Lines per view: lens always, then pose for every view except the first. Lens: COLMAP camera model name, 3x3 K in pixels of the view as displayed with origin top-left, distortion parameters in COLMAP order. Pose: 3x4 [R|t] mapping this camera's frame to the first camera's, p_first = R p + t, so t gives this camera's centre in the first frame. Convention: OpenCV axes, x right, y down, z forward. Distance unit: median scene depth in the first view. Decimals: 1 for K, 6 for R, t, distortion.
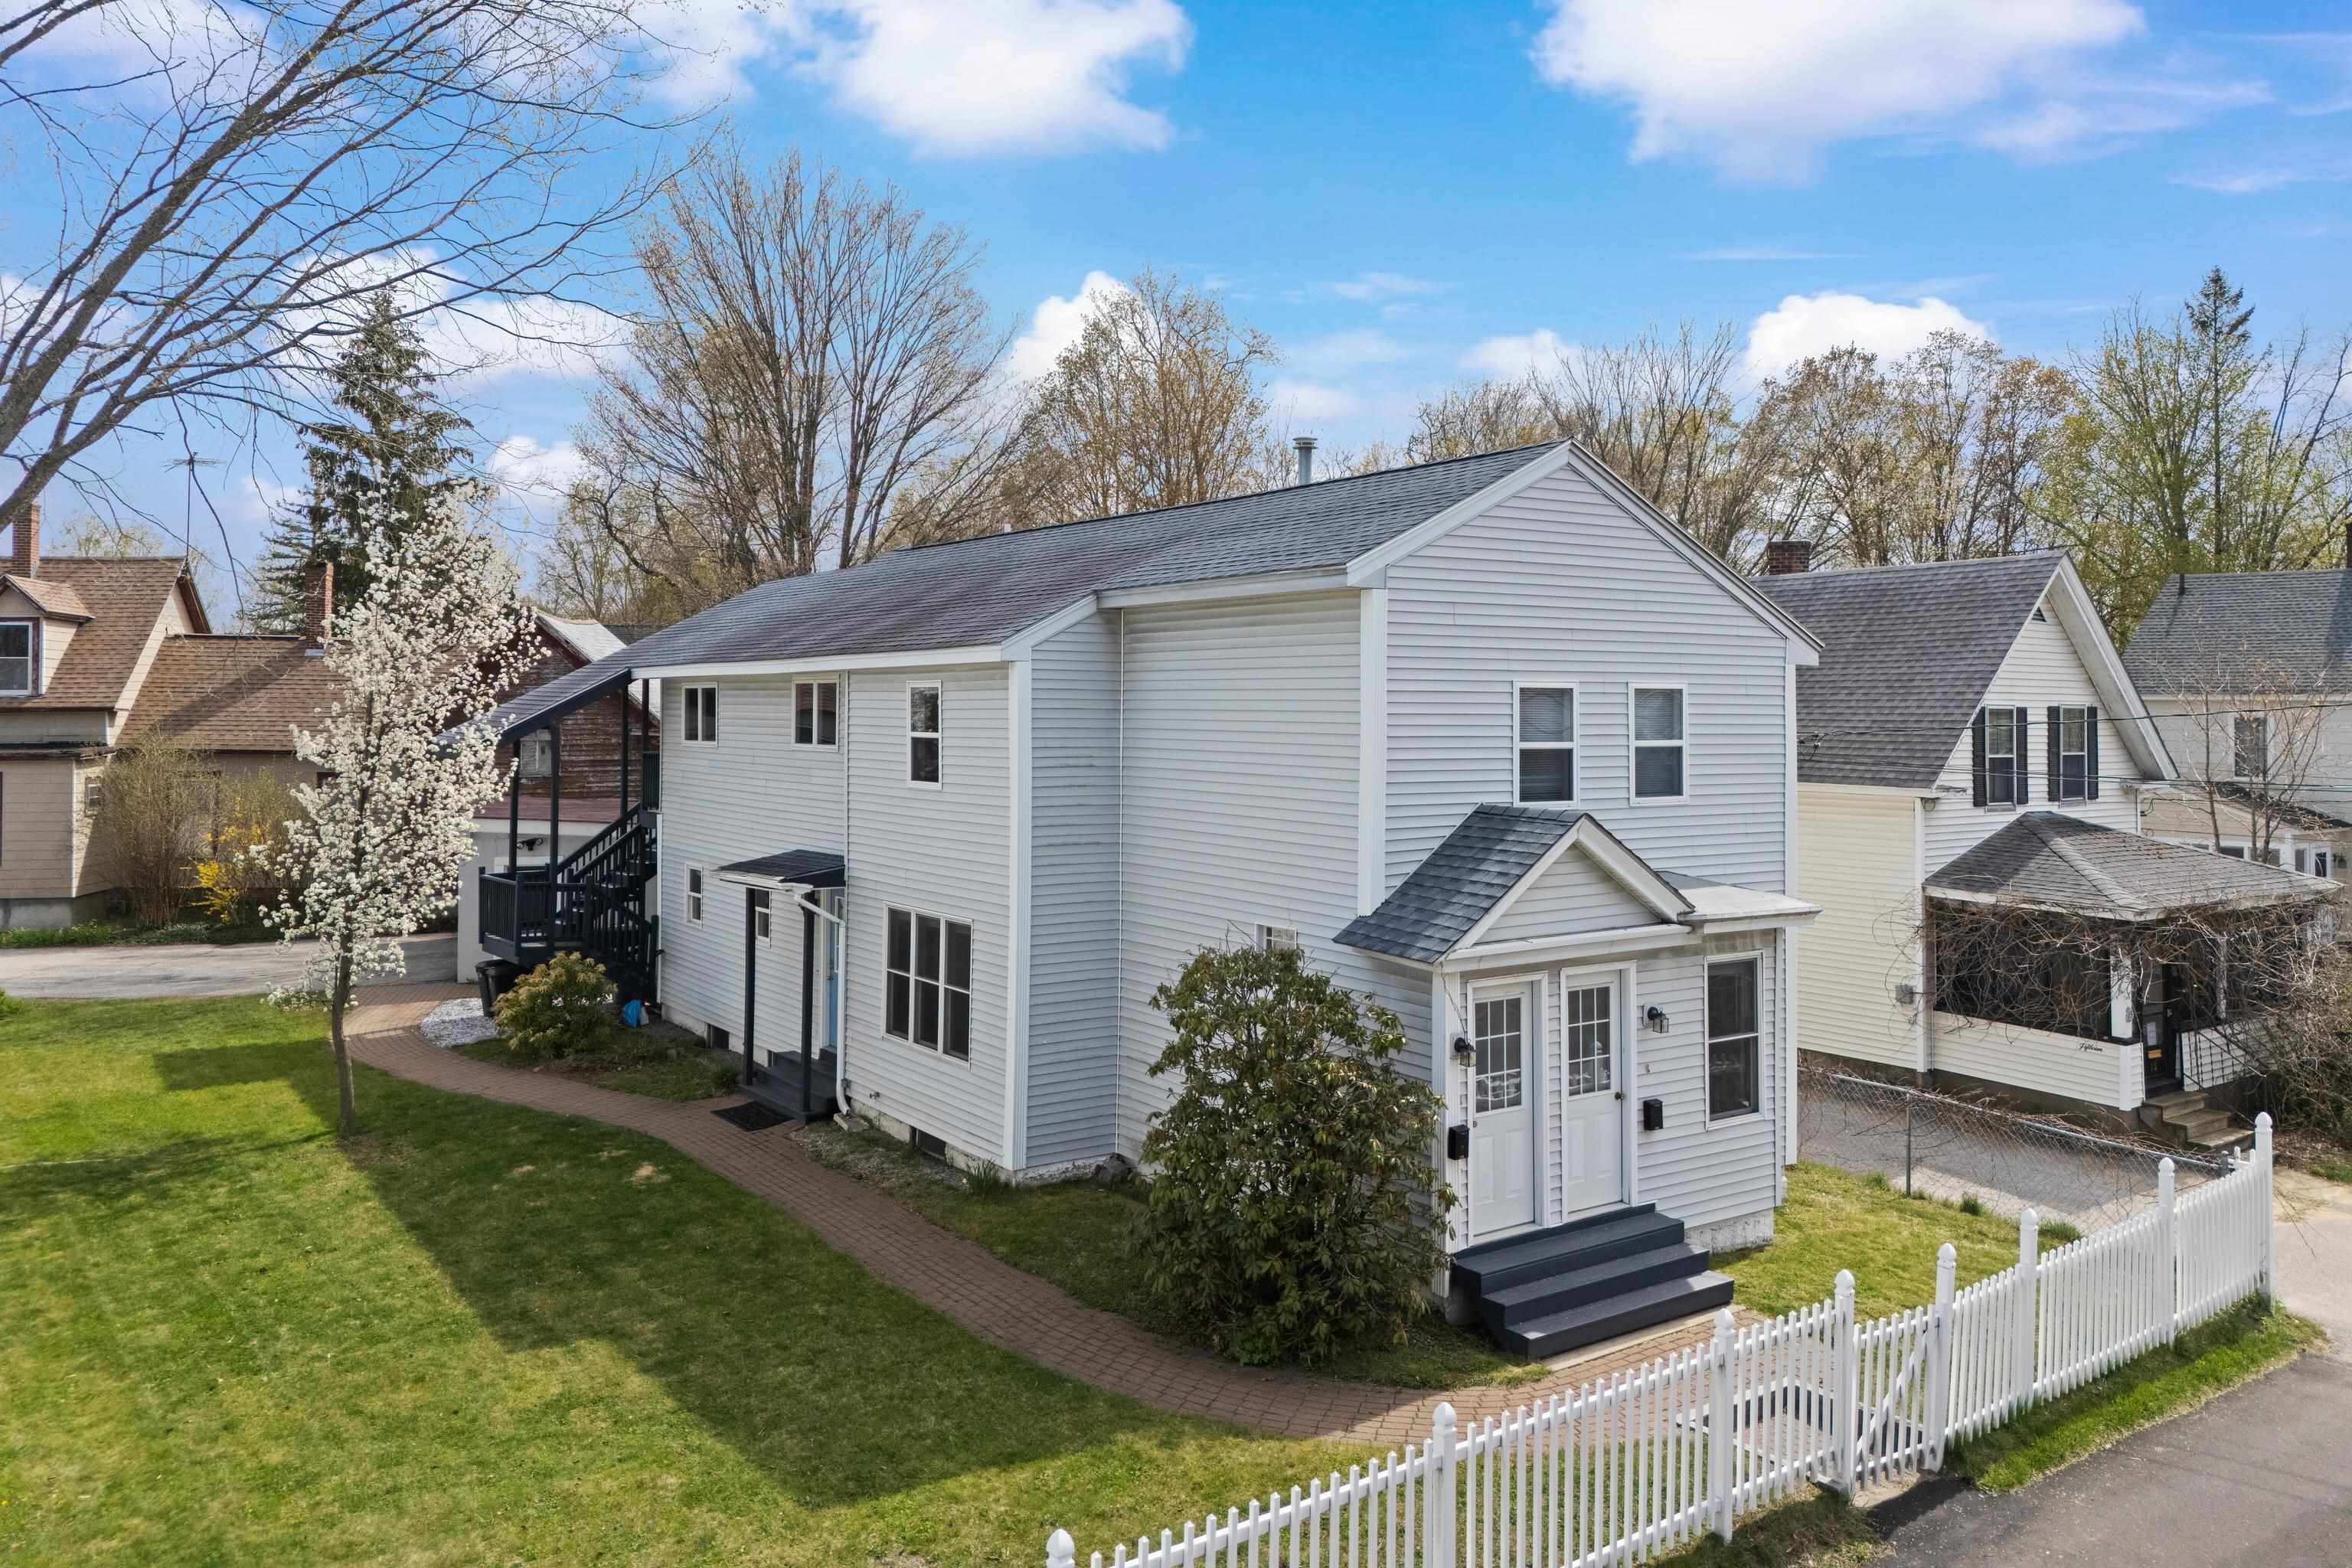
lens RADIAL K [[1734.1, 0, 1176.8], [0, 1734.1, 670.6], [0, 0, 1]] dist [0.029678, -0.007041]
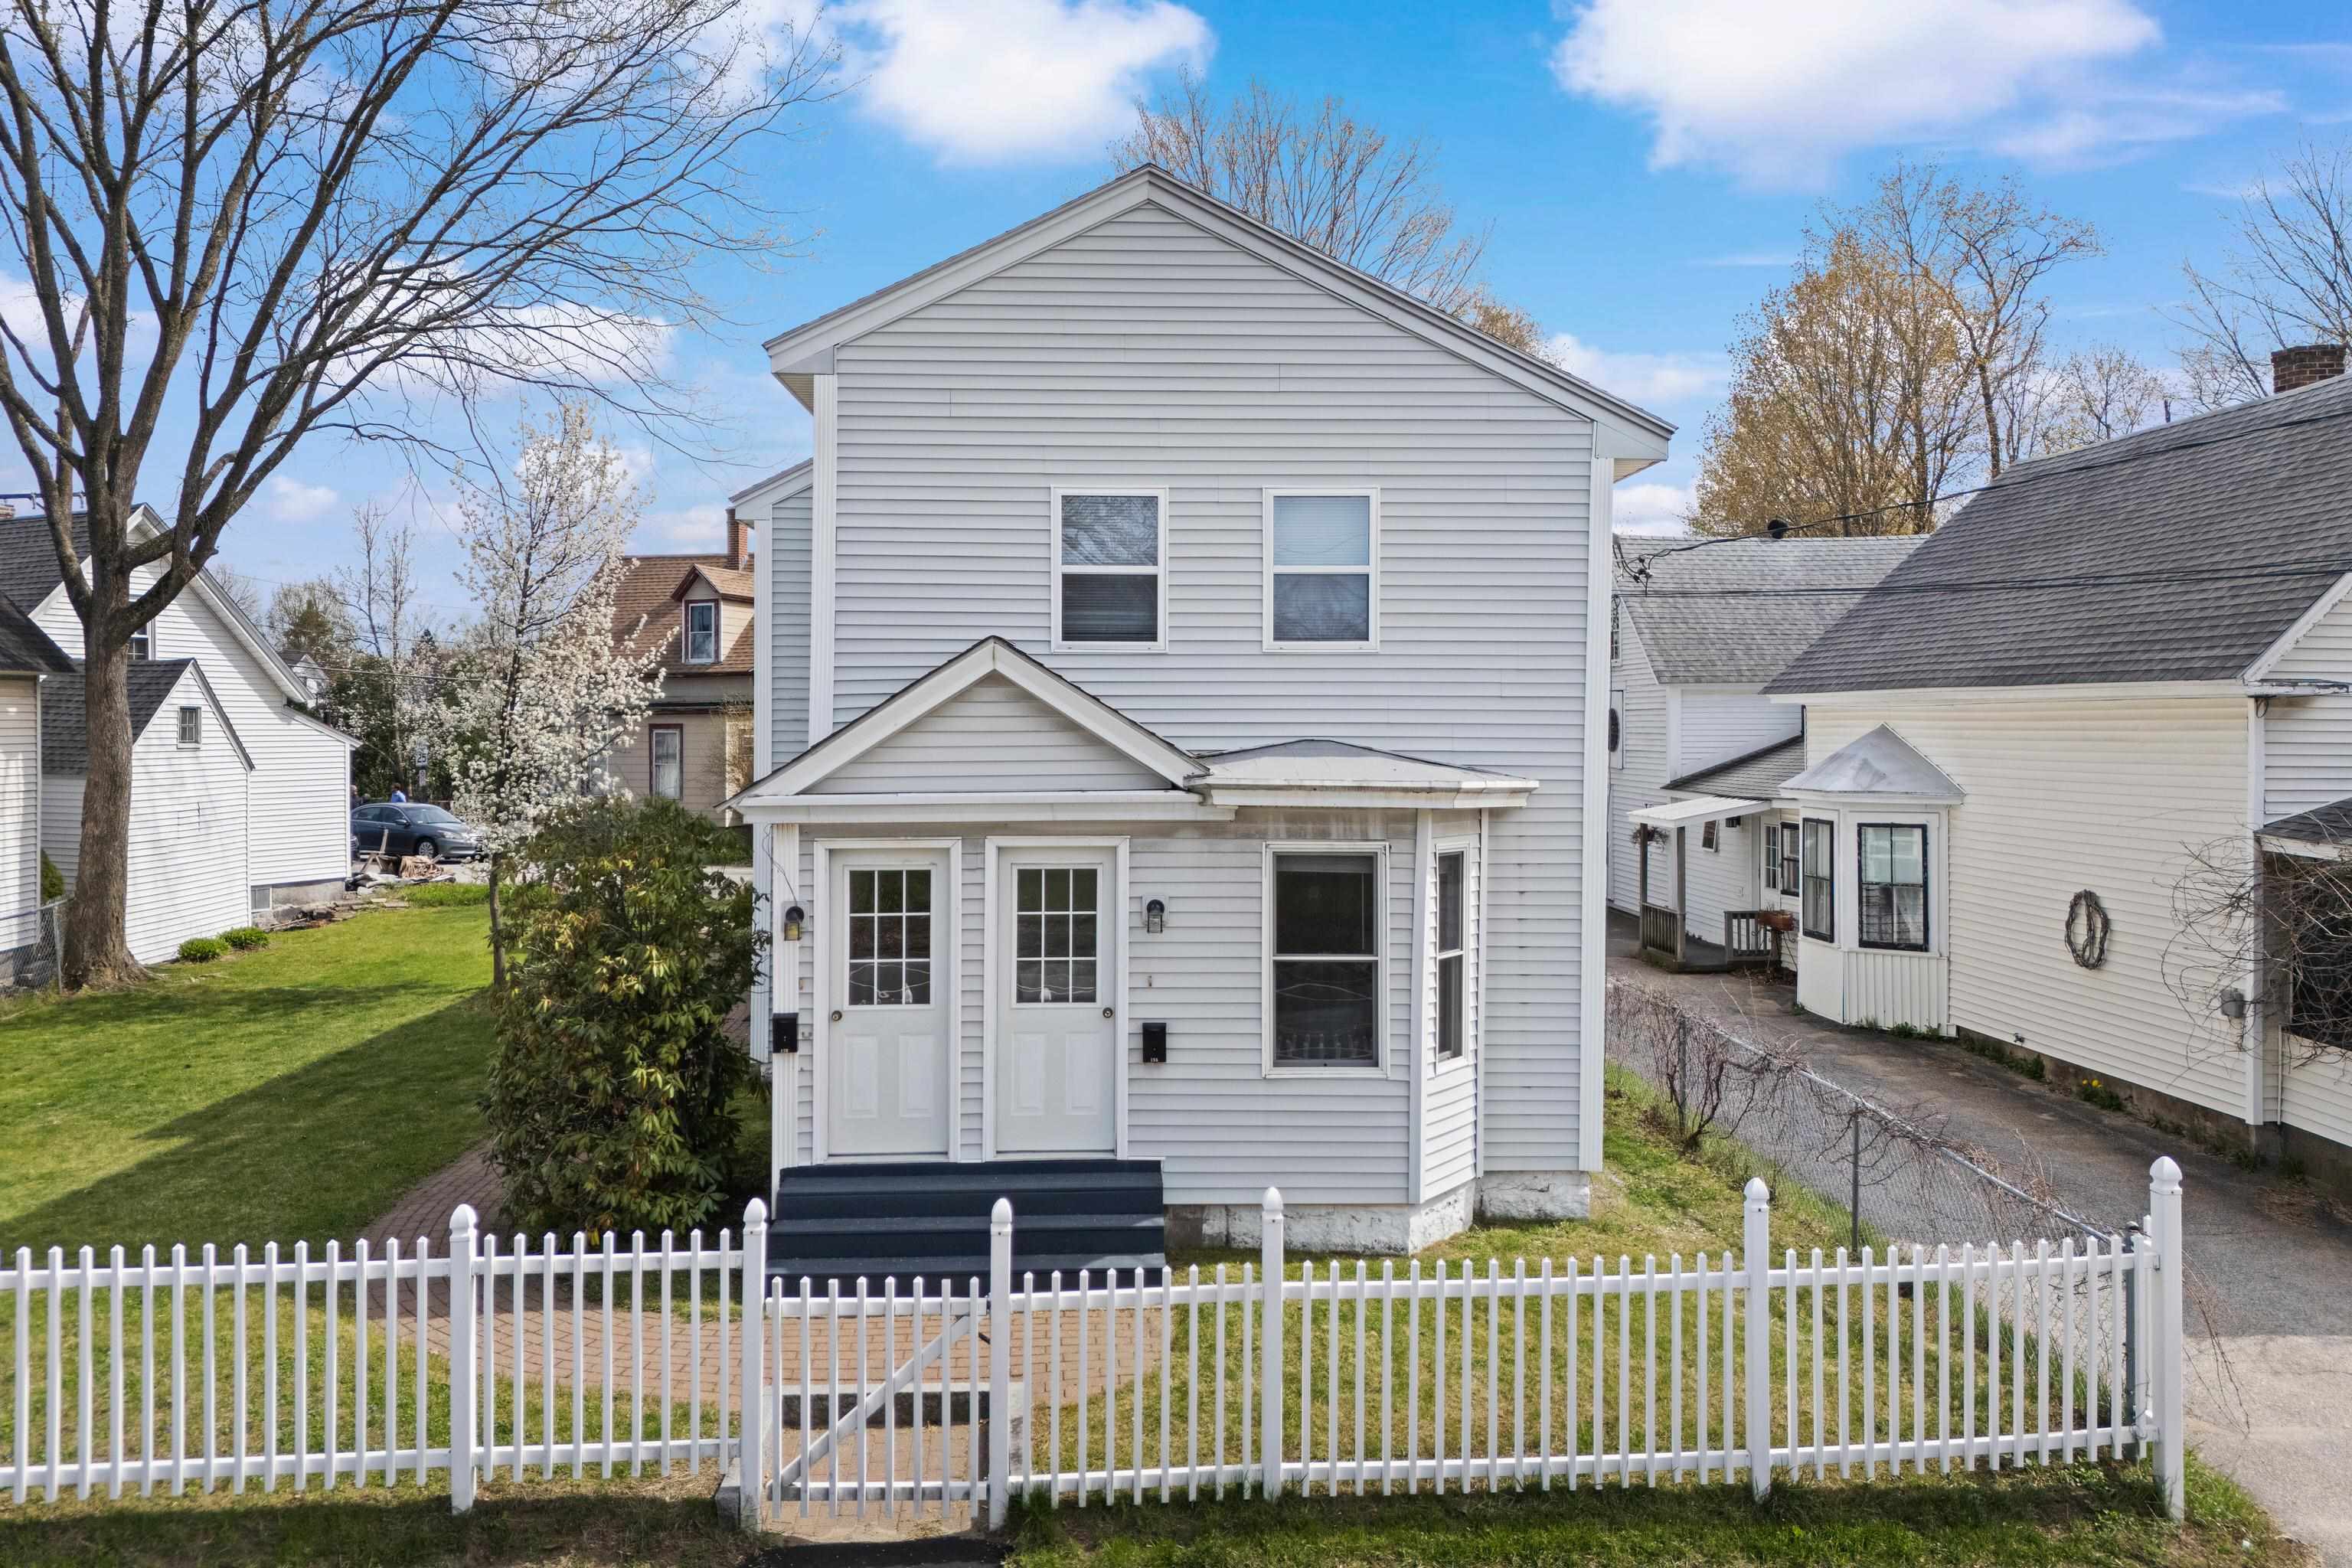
lens RADIAL K [[1745.1, 0, 1191.4], [0, 1745.1, 723.2], [0, 0, 1]] dist [0.043923, -0.006710]
pose [[0.845164, -0.002830, -0.534500, 0.685224], [0.011256, 0.999858, 0.012503, 0.106872], [0.534389, -0.016584, 0.845076, 0.370548]]
